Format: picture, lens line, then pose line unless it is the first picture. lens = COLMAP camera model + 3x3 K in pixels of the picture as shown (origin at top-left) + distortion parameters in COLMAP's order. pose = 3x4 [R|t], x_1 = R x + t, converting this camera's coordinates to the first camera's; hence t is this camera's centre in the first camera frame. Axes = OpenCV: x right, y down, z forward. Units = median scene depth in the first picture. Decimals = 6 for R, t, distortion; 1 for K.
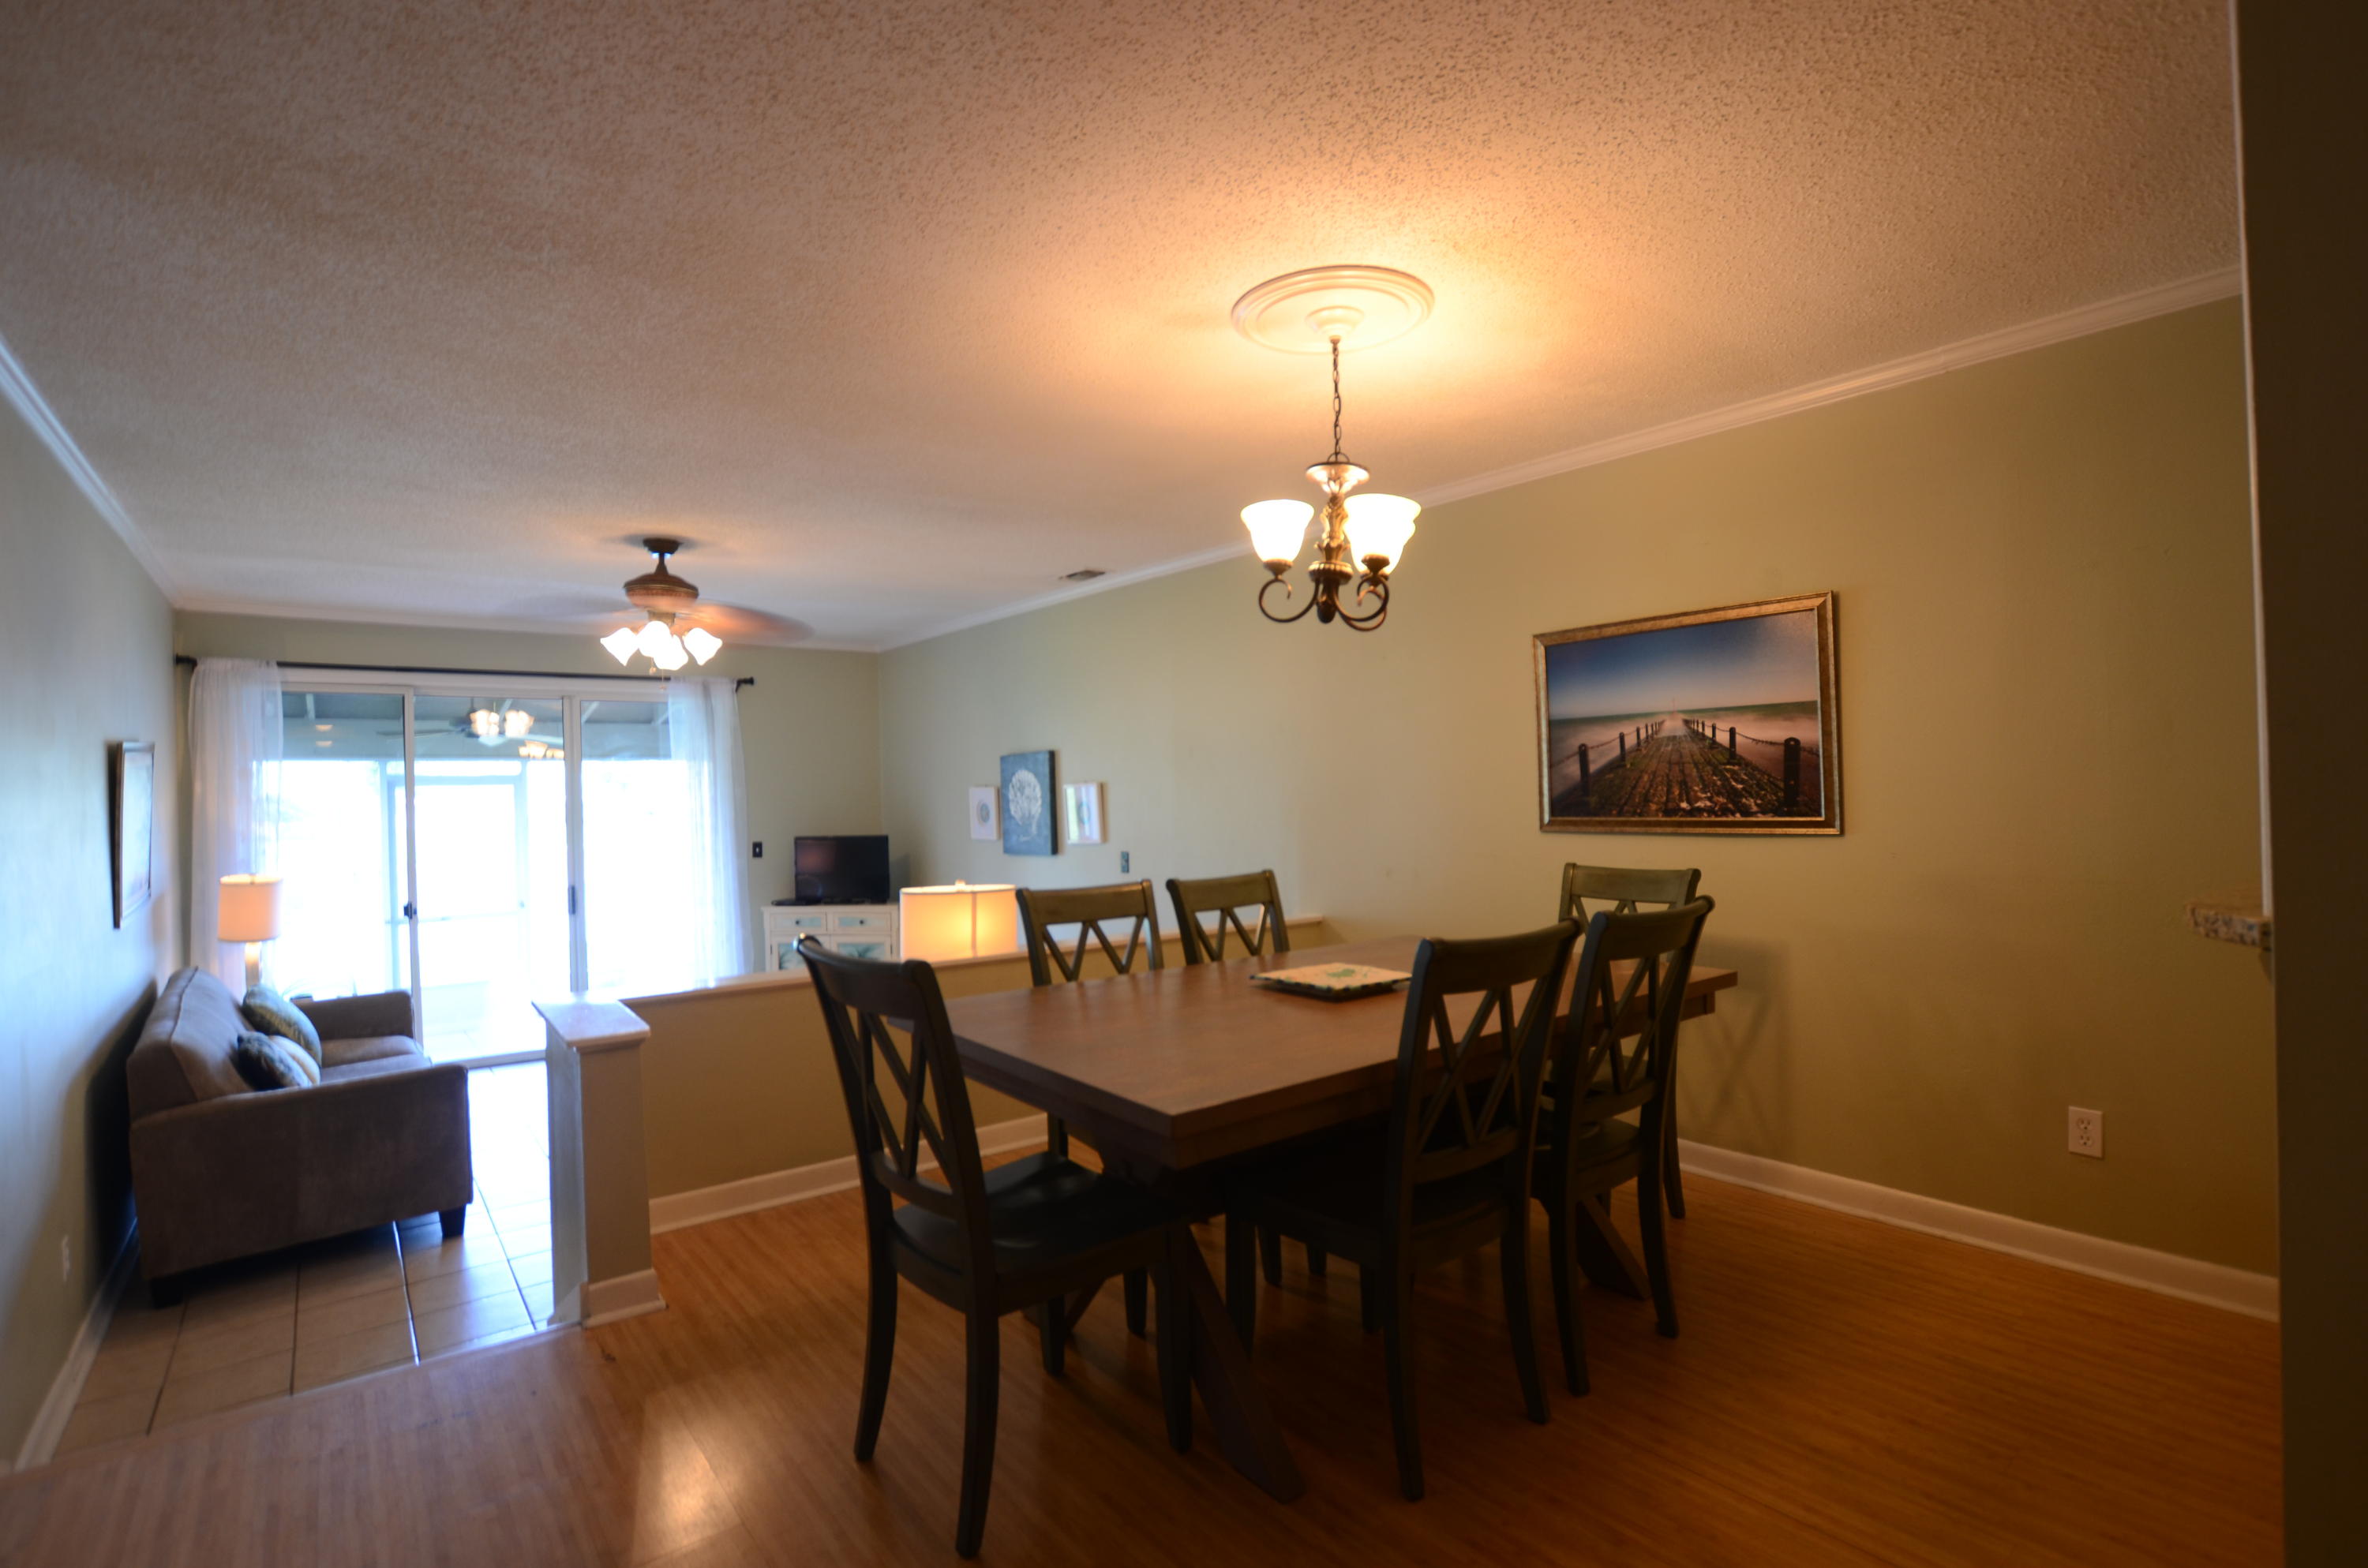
lens RADIAL K [[1119.4, 0, 1184.0], [0, 1119.4, 784.0], [0, 0, 1]] dist [-0.025021, 0.000436]
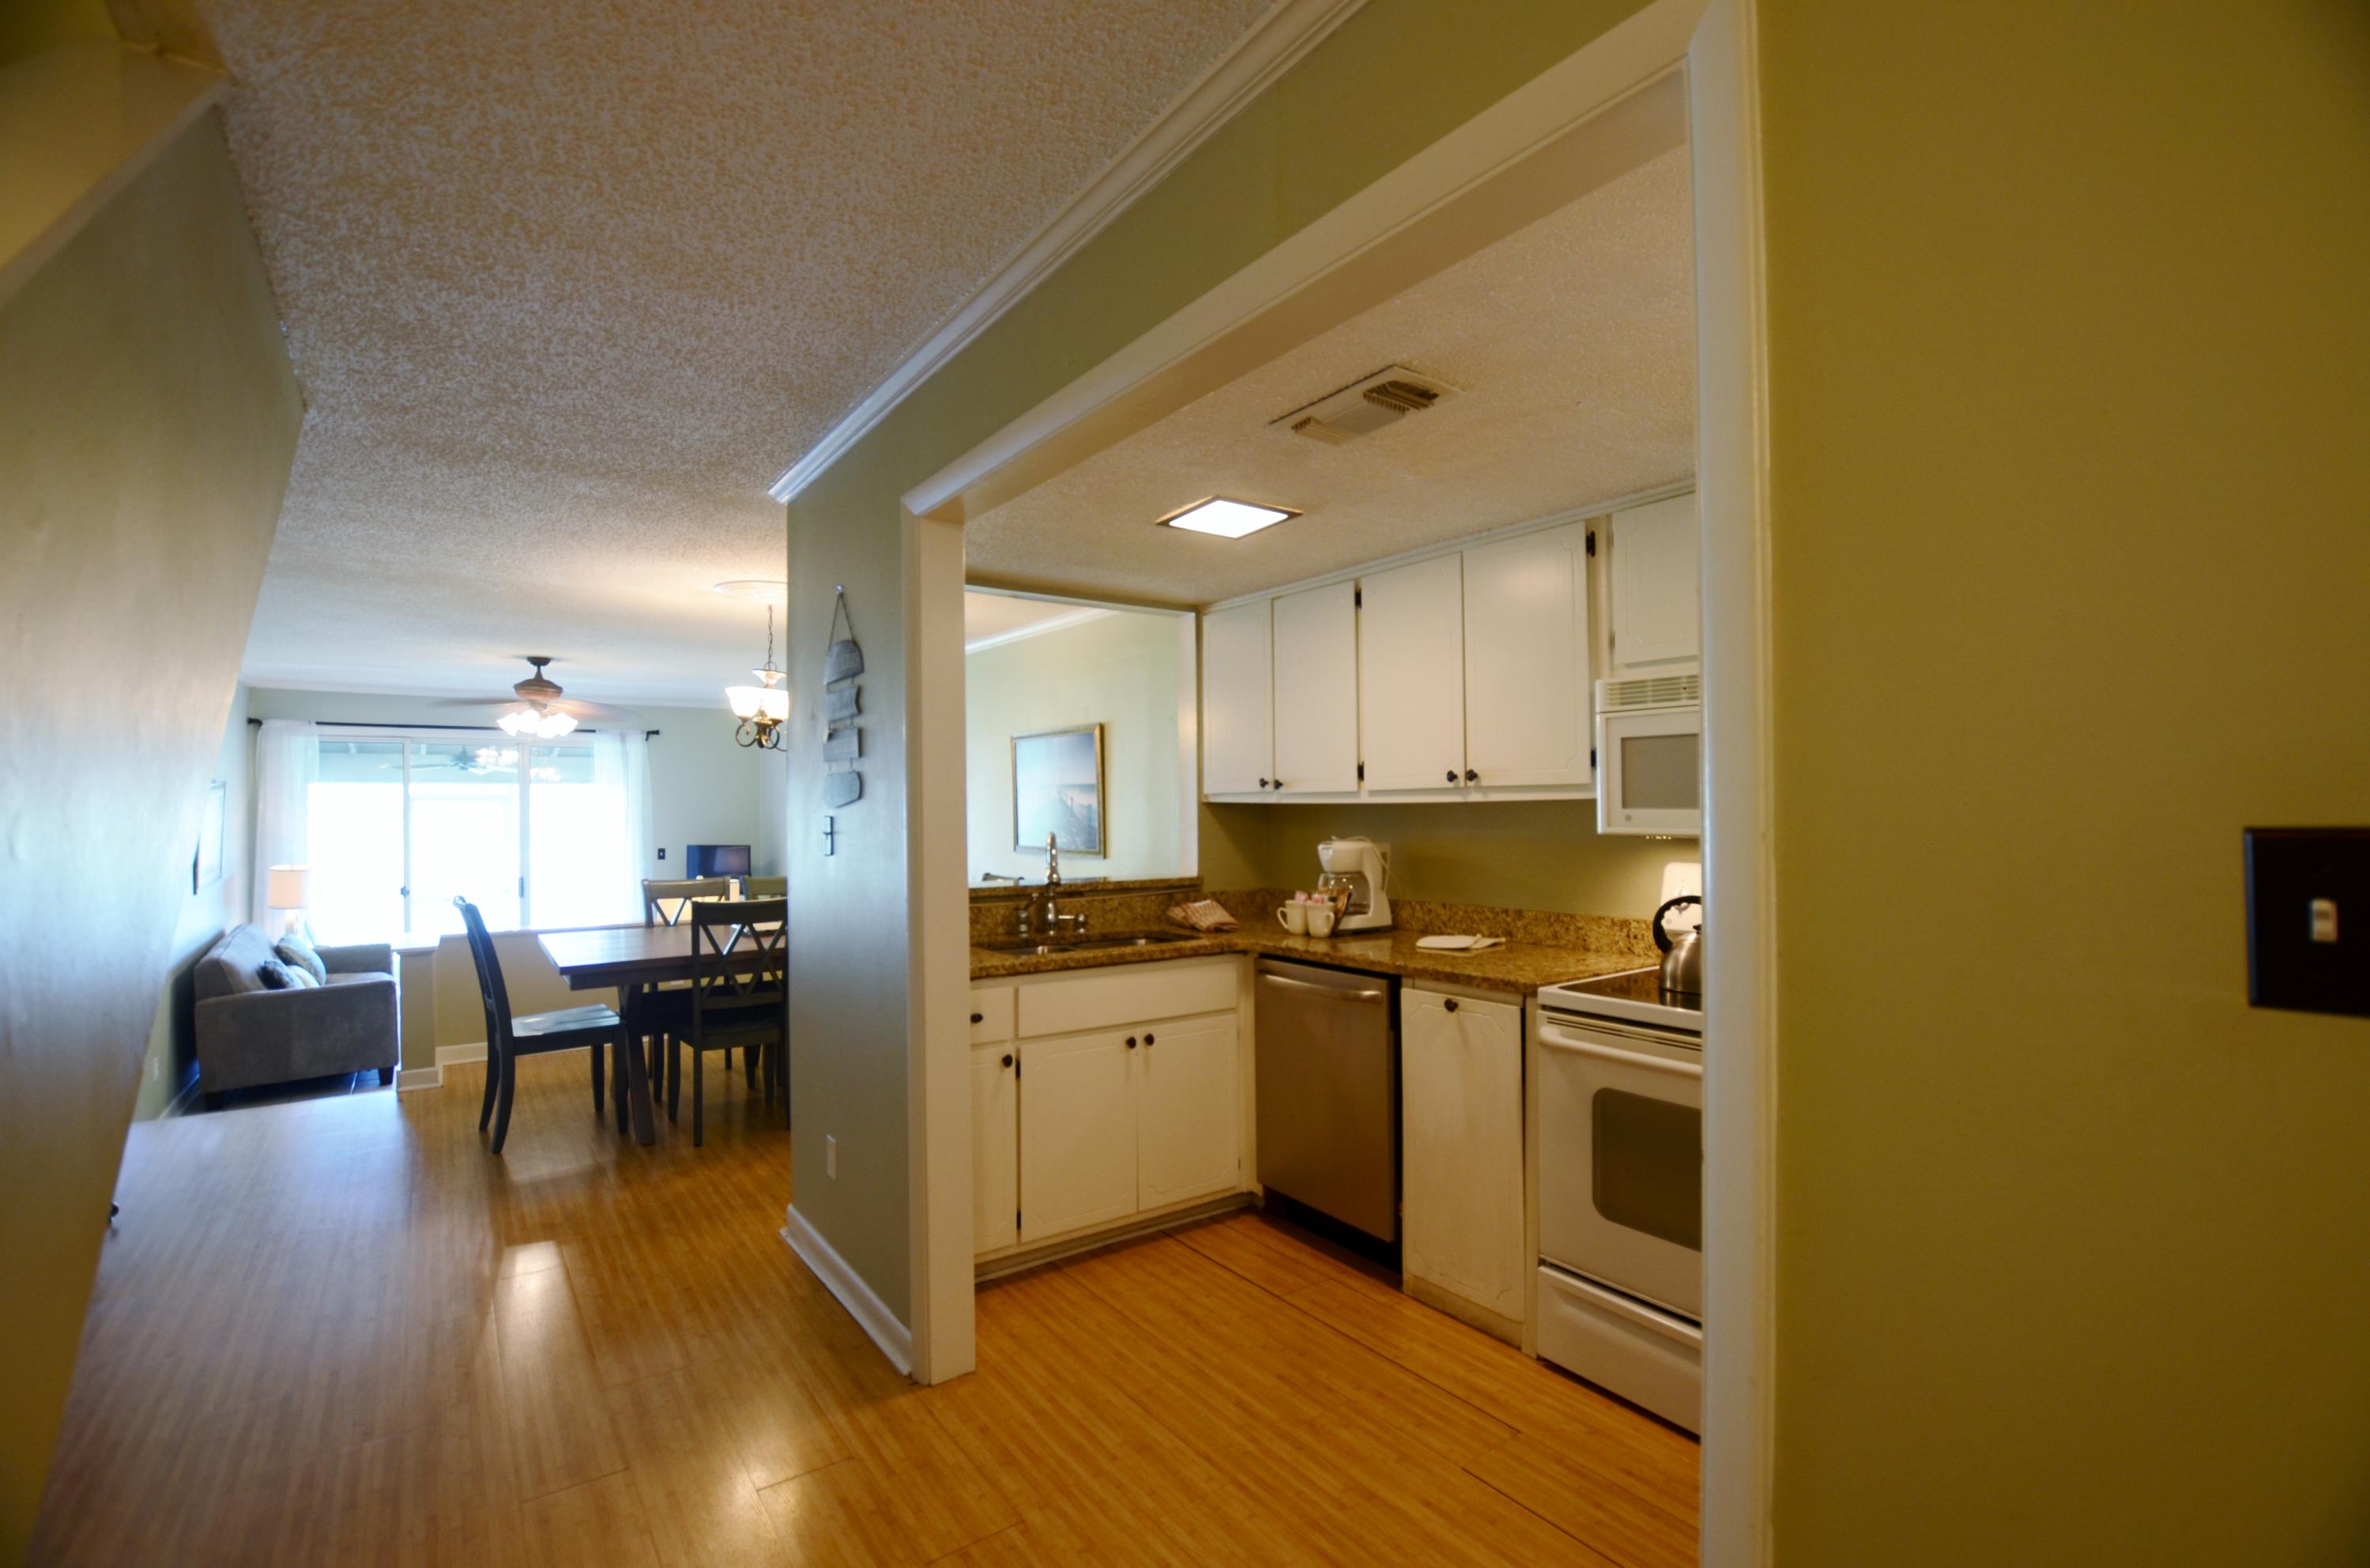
lens RADIAL K [[1052.8, 0, 1185.0], [0, 1052.8, 784.0], [0, 0, 1]] dist [-0.023362, -0.000382]
pose [[0.999294, 0.015599, -0.034176, 0.506983], [-0.015995, 0.999808, -0.011351, -0.037964], [0.033992, 0.011889, 0.999351, -0.453940]]
